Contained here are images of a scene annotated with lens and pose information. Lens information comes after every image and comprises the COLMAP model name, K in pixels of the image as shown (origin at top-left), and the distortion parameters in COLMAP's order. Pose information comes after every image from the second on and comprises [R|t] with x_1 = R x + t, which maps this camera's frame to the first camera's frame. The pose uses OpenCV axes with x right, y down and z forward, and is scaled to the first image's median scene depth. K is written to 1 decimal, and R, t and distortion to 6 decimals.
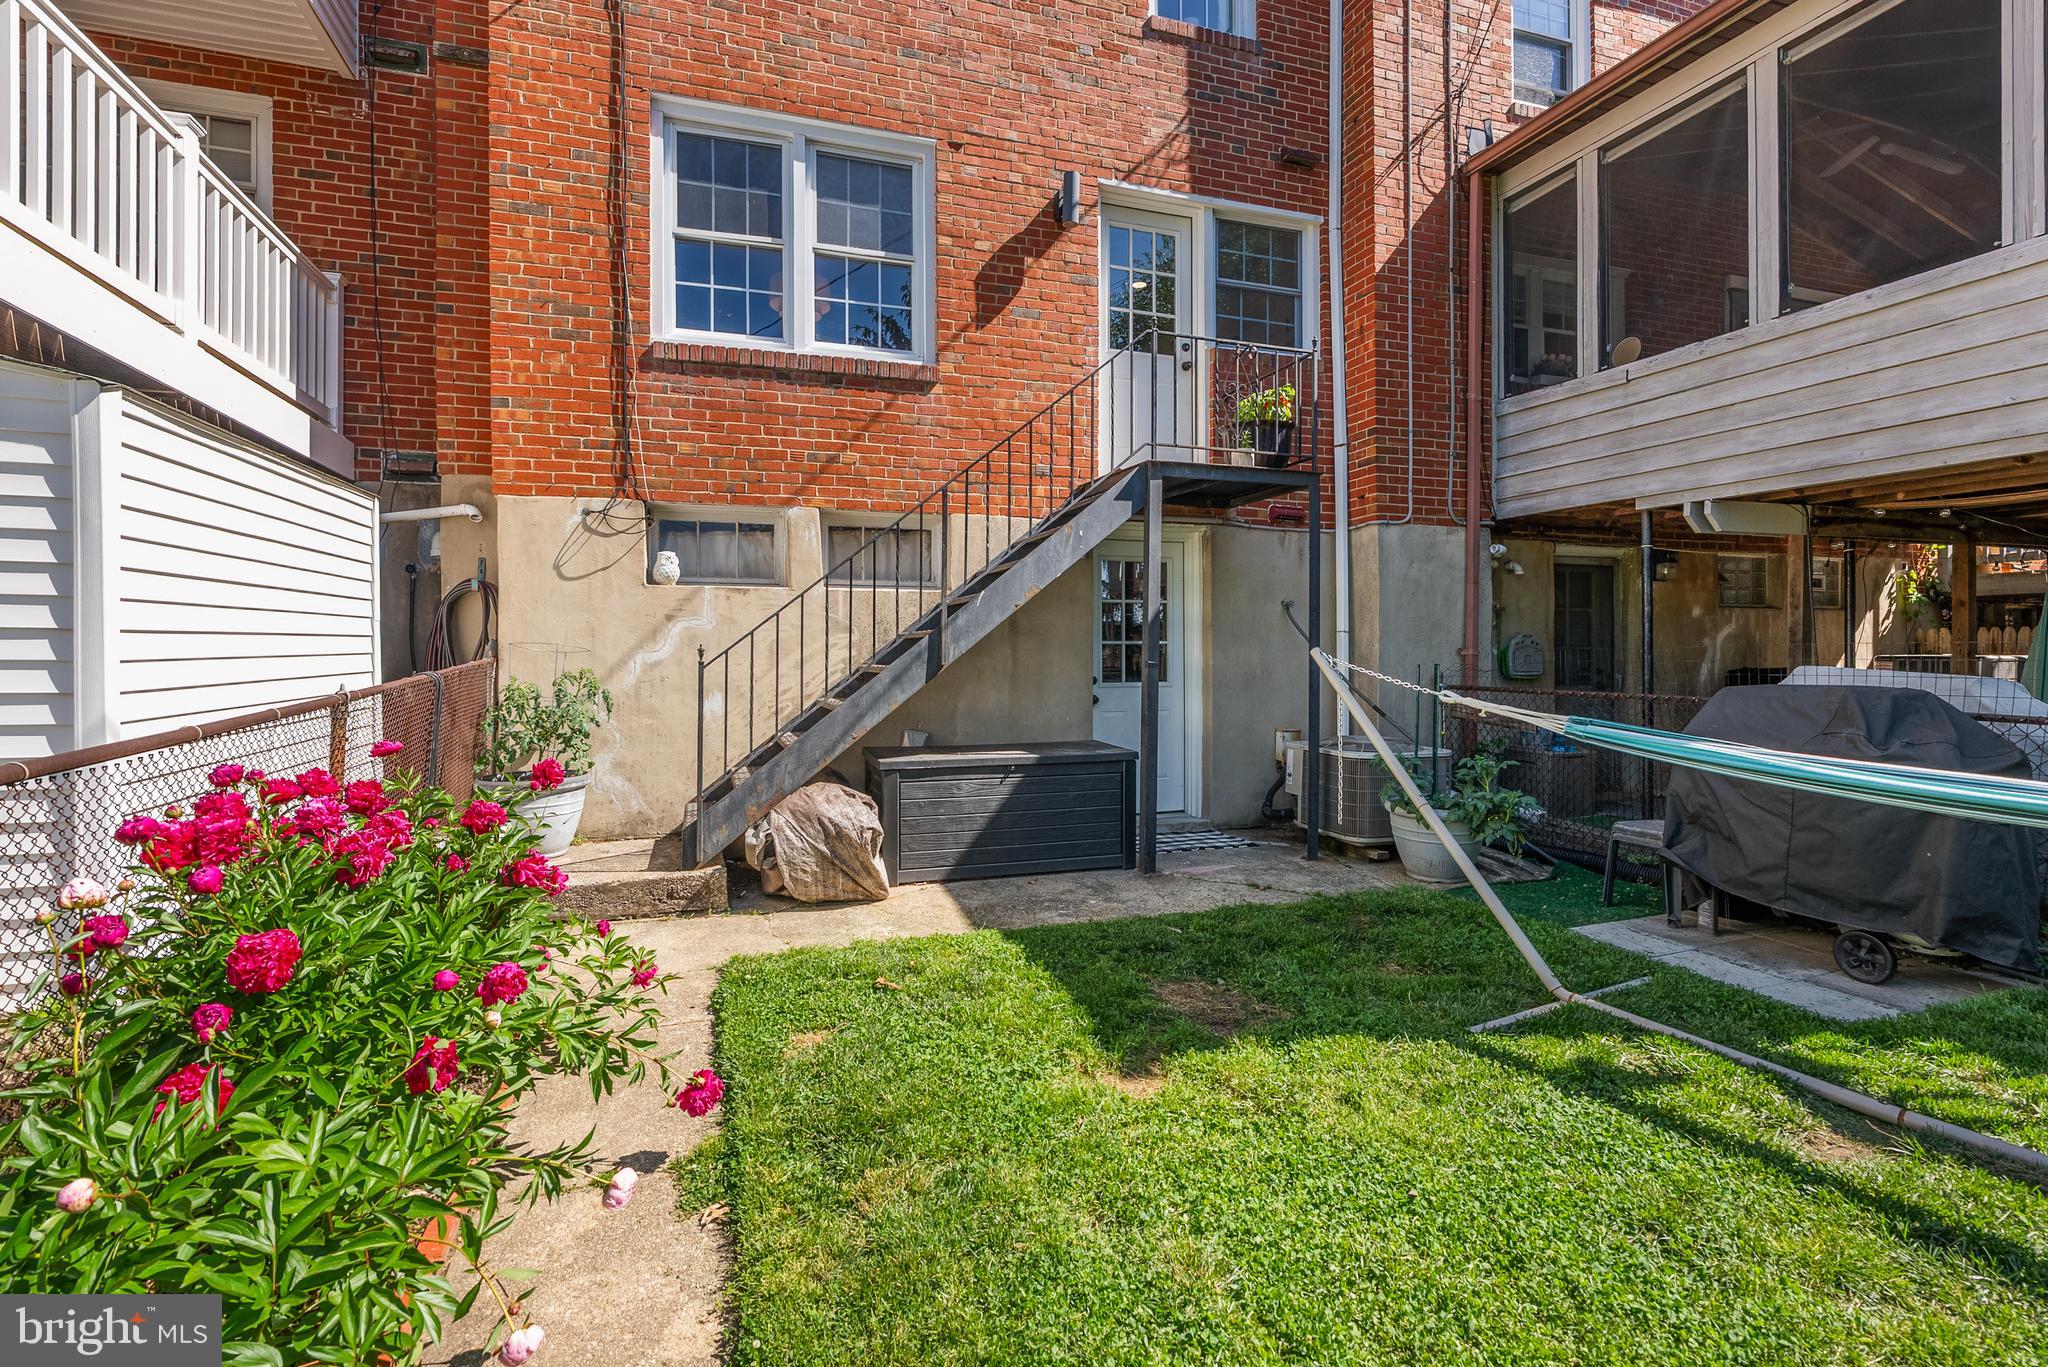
lens RADIAL K [[932.5, 0, 1000.6], [0, 932.5, 658.2], [0, 0, 1]] dist [-0.008575, 0.004050]
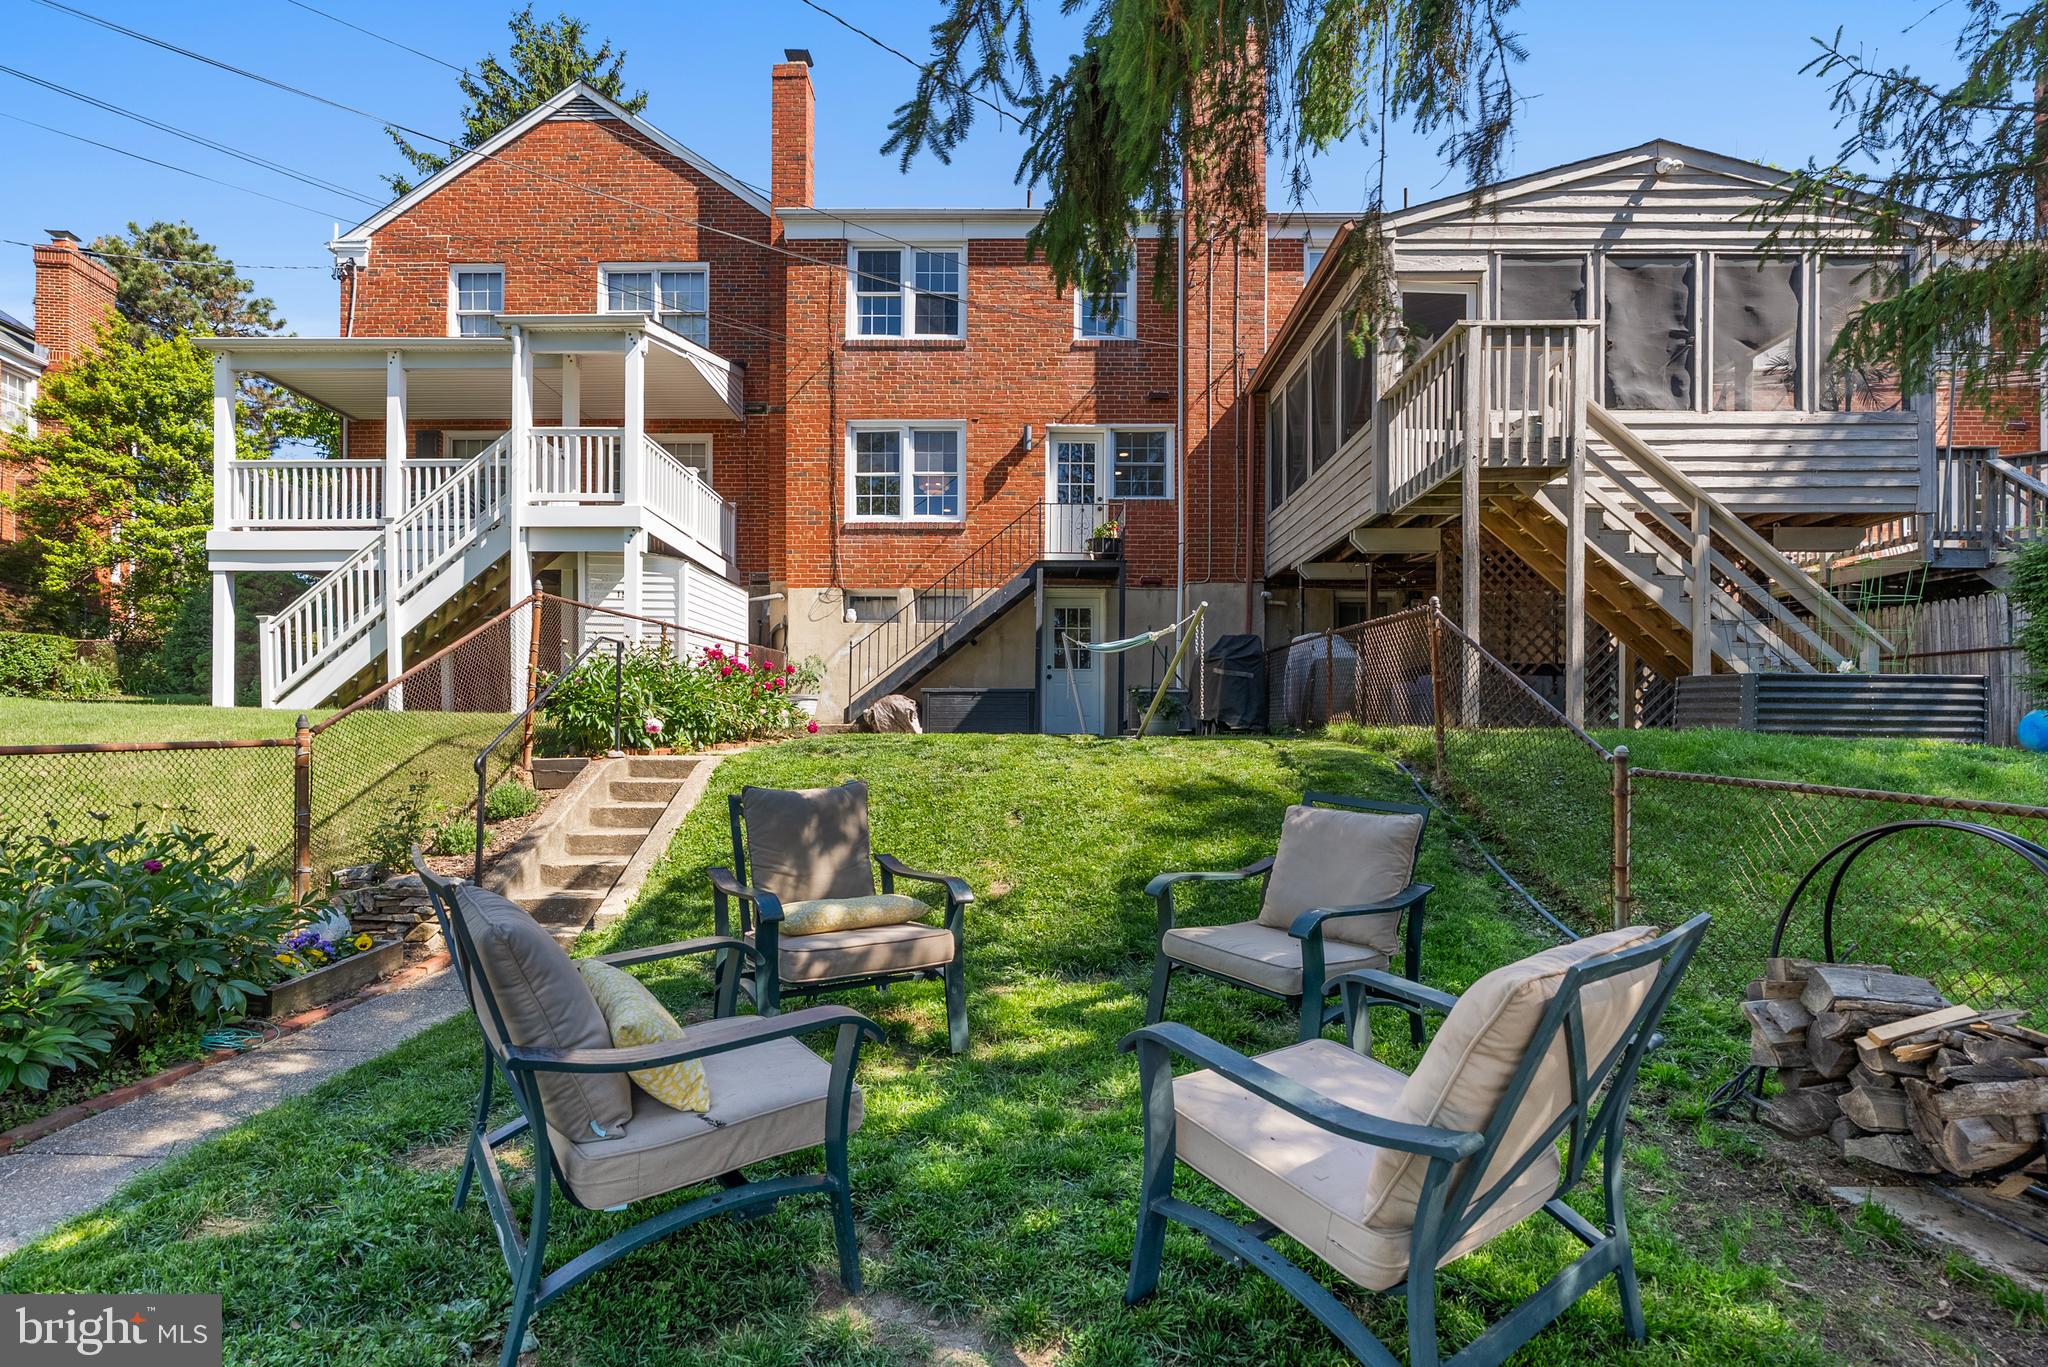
lens RADIAL K [[932.5, 0, 1004.7], [0, 932.5, 757.1], [0, 0, 1]] dist [-0.008575, 0.004050]
pose [[0.946826, 0.010592, -0.321573, 0.765436], [-0.008620, 0.999934, 0.007557, 0.237063], [0.321632, -0.004383, 0.946855, -1.110597]]
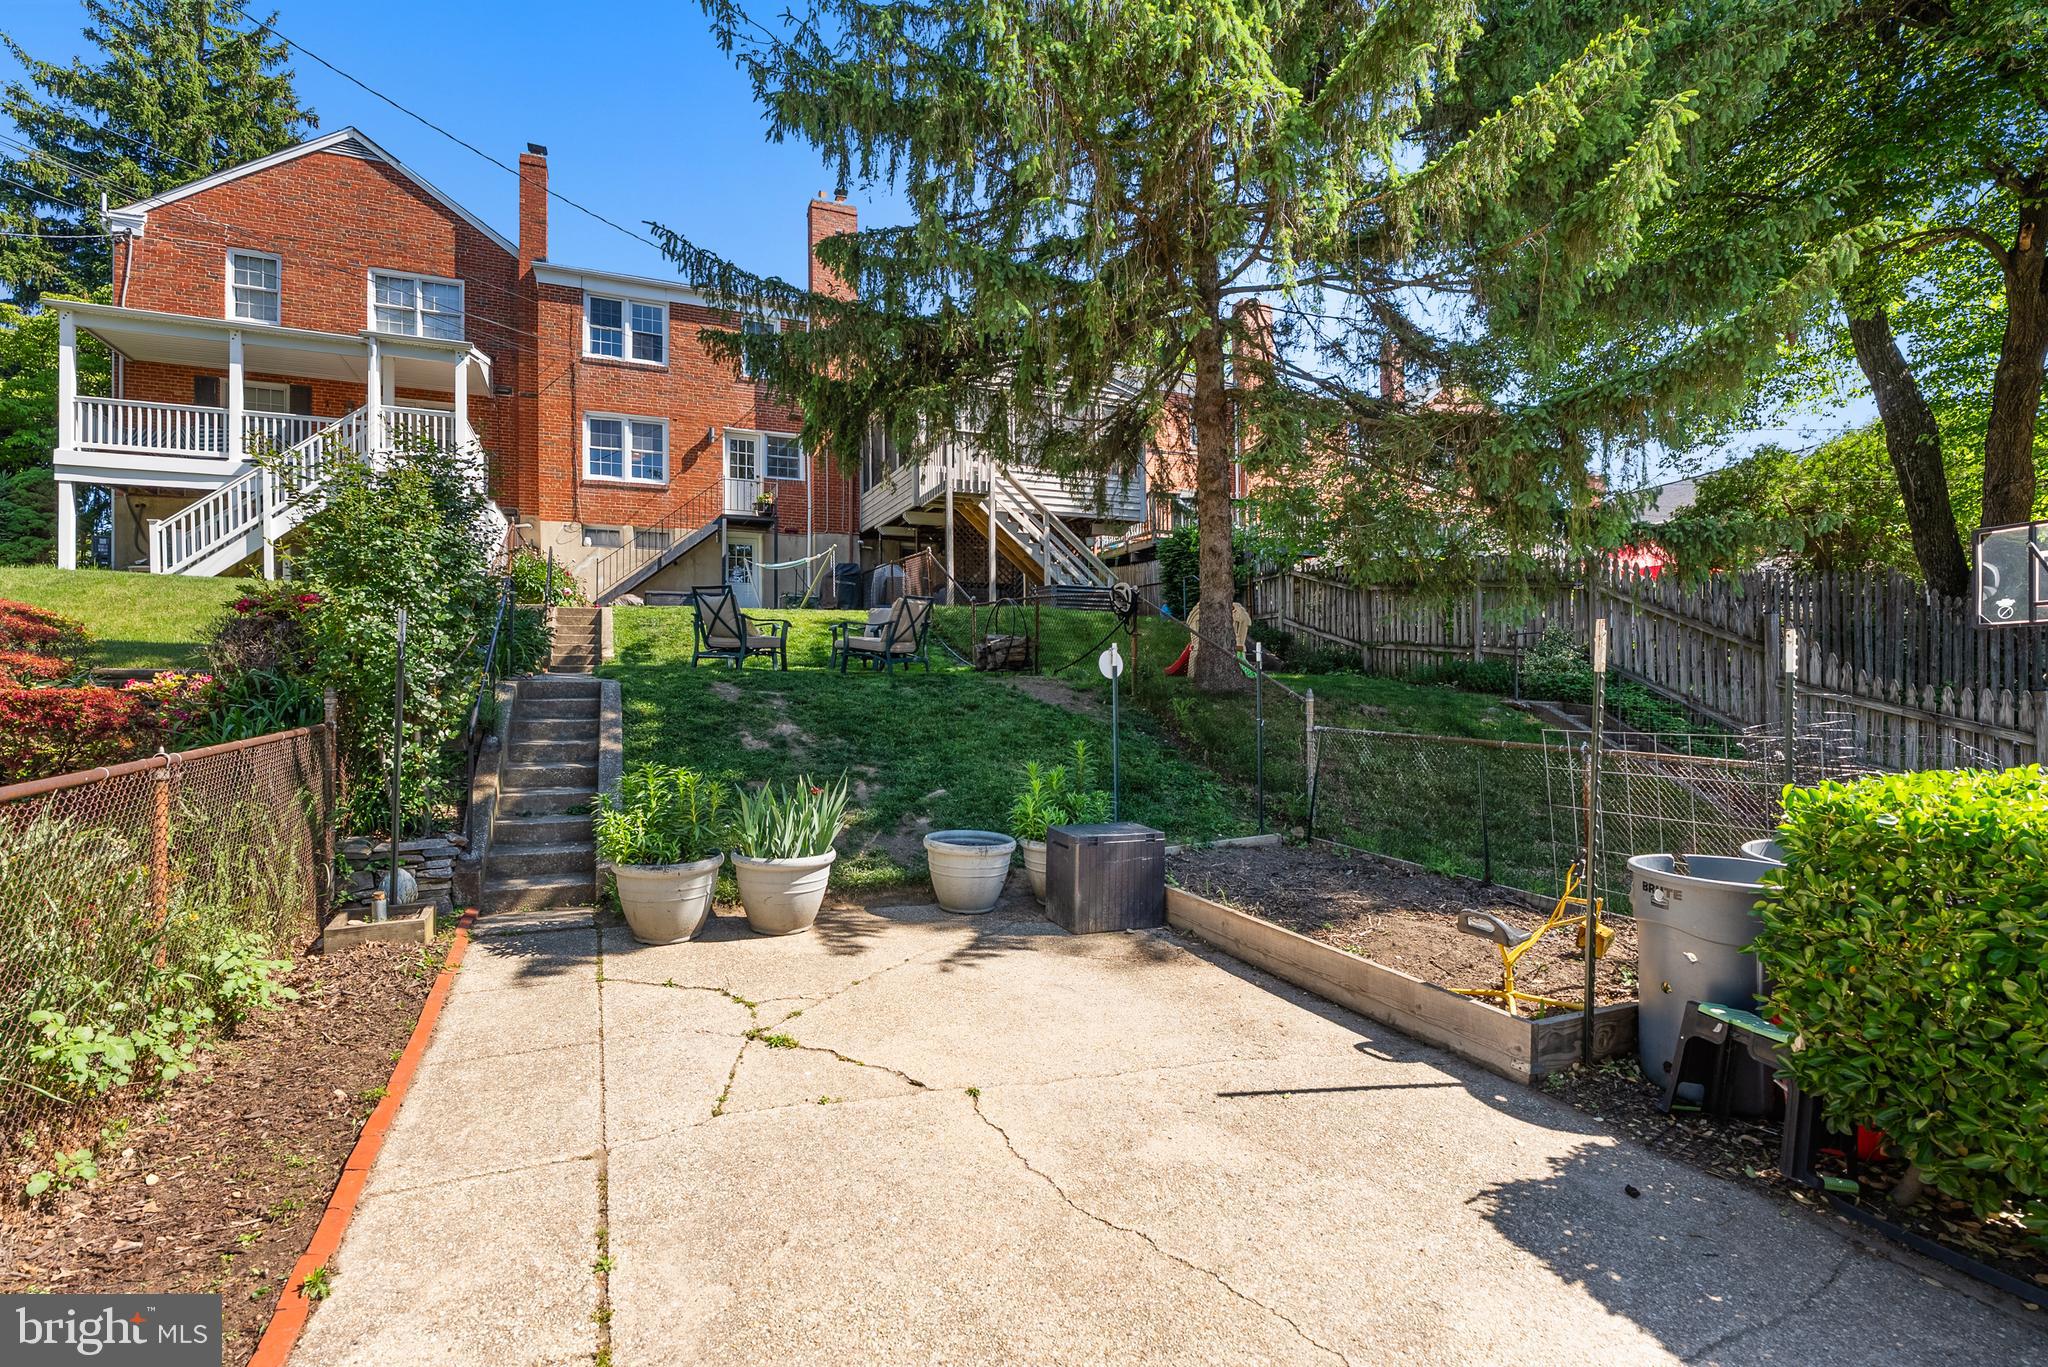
lens RADIAL K [[932.5, 0, 995.5], [0, 932.5, 682.5], [0, 0, 1]] dist [-0.008575, 0.004050]
pose [[0.995971, -0.004019, 0.089588, 0.837332], [0.005275, 0.999891, -0.013783, 0.475969], [-0.089523, 0.014200, 0.995884, -2.563330]]
